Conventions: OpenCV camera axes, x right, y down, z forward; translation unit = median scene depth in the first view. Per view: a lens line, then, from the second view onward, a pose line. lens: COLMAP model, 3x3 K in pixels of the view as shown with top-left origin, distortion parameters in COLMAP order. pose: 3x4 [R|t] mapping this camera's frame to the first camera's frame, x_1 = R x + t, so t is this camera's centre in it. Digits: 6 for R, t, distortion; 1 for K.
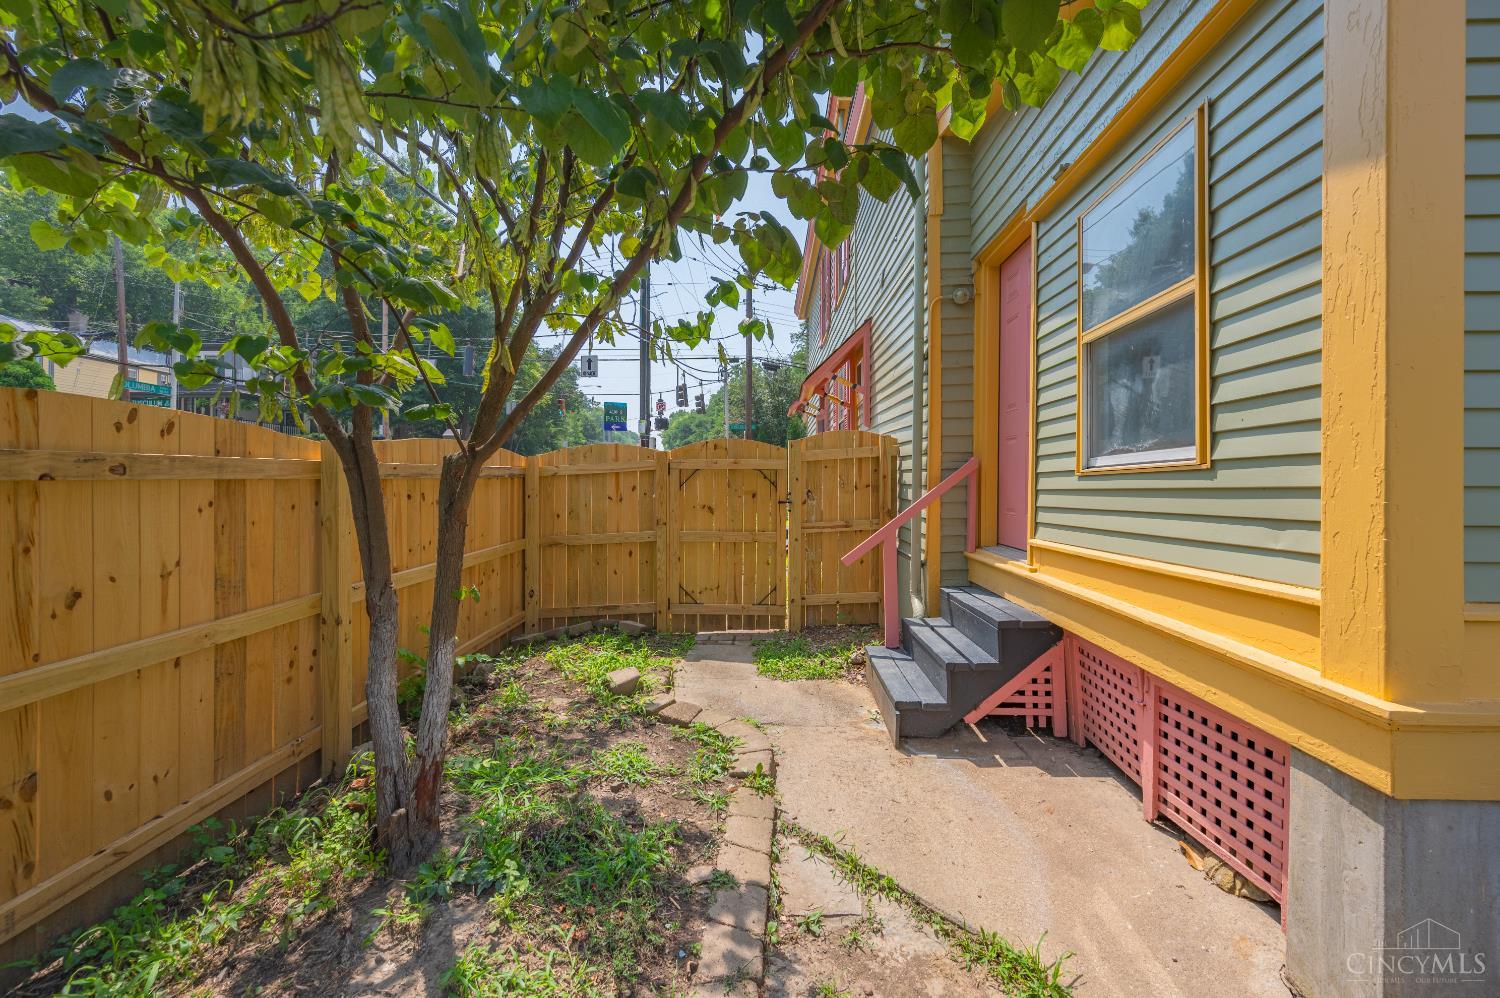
lens RADIAL K [[594.8, 0, 746.8], [0, 594.8, 492.6], [0, 0, 1]] dist [0.002005, 0.000209]
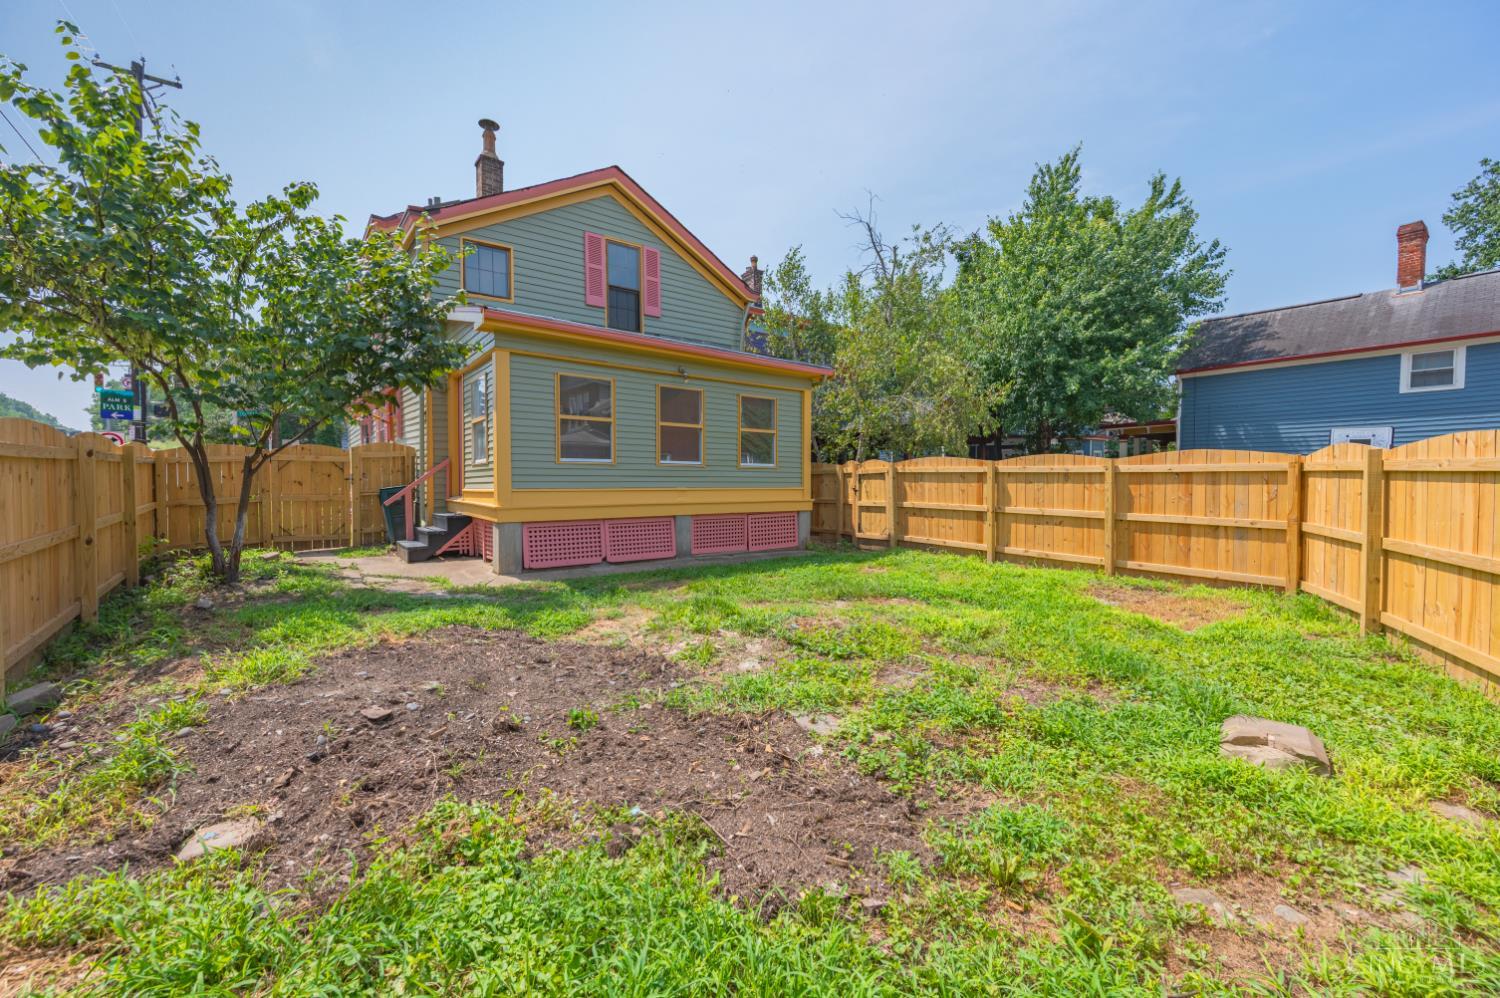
lens RADIAL K [[594.8, 0, 743.9], [0, 594.8, 500.5], [0, 0, 1]] dist [0.002005, 0.000209]
pose [[0.766202, -0.021410, 0.642244, -0.313306], [0.009029, 0.999705, 0.022555, 0.086338], [-0.642537, -0.011483, 0.766169, -2.062942]]
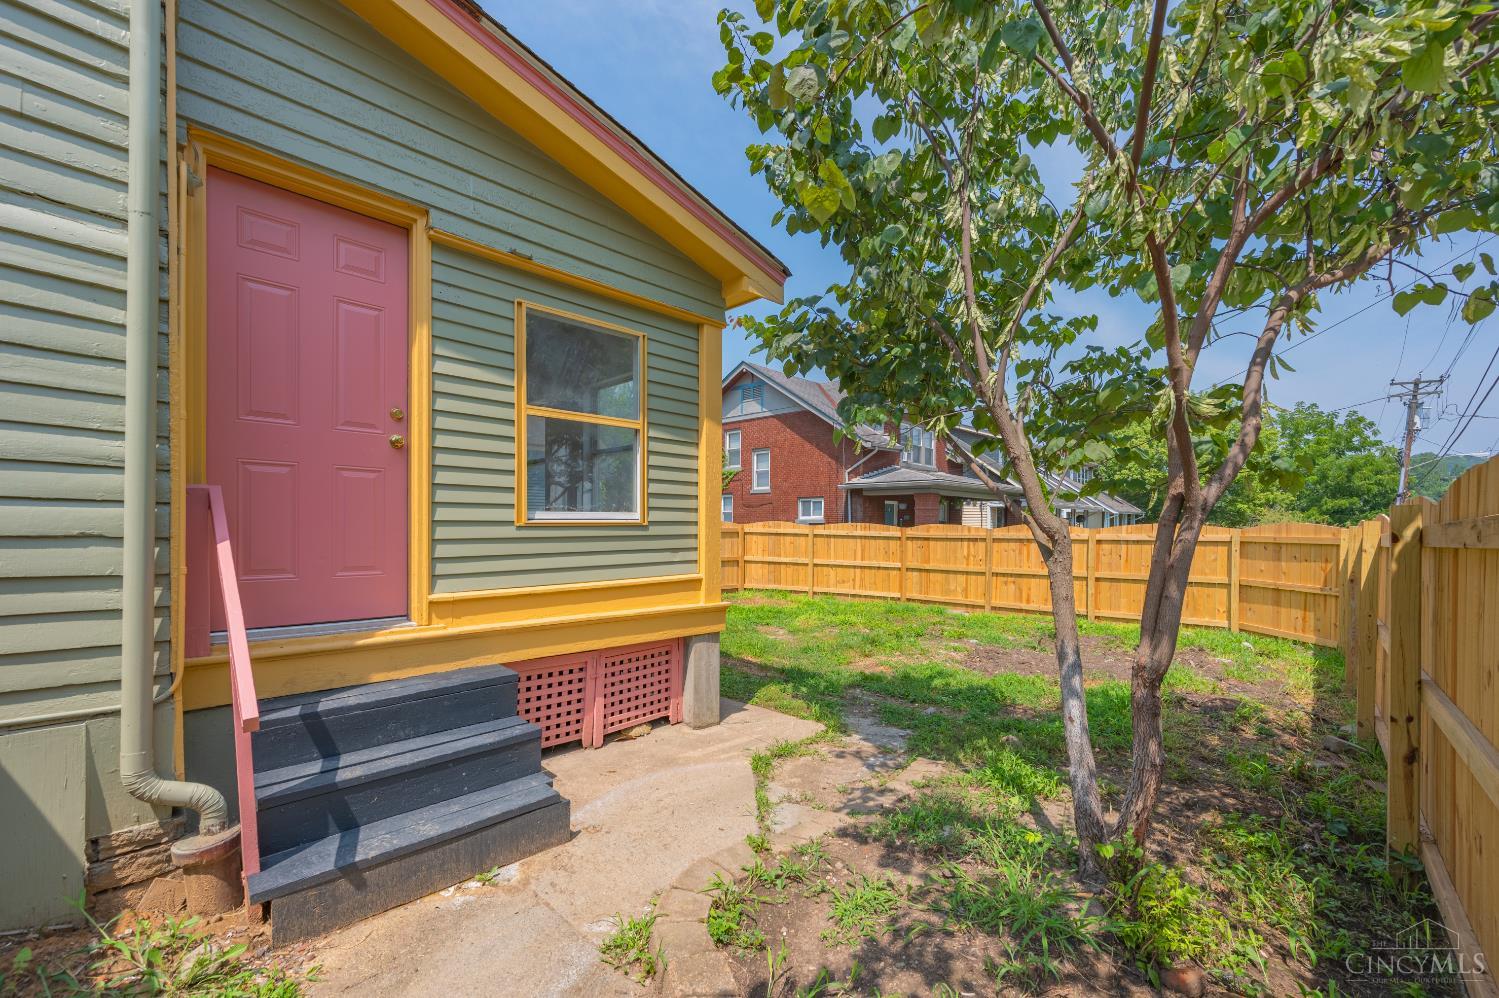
lens RADIAL K [[599.2, 0, 766.3], [0, 599.2, 526.9], [0, 0, 1]] dist [-0.002357, -0.000890]
pose [[-0.758273, -0.009623, 0.651867, -0.497761], [-0.002646, 0.999928, 0.011682, -0.036663], [-0.651932, 0.007133, -0.758244, 1.386607]]
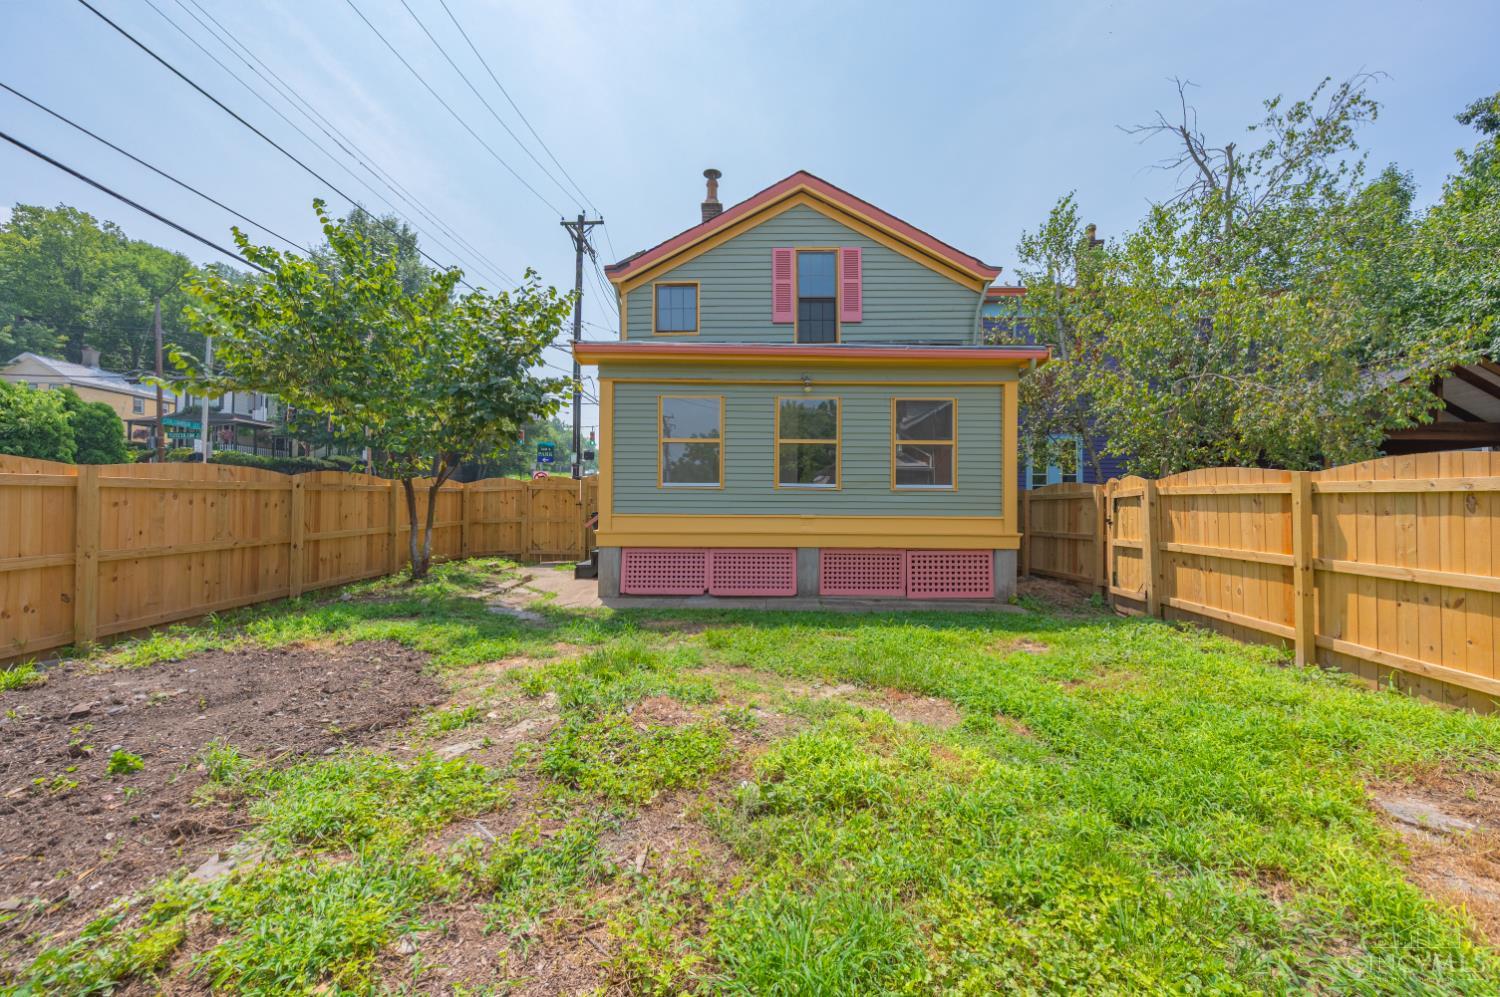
lens RADIAL K [[594.8, 0, 750.0], [0, 594.8, 499.0], [0, 0, 1]] dist [0.002005, 0.000209]
pose [[0.999177, 0.004809, 0.040276, 1.005253], [-0.003758, 0.999651, -0.026135, 0.086862], [-0.040387, 0.025962, 0.998847, -2.092853]]
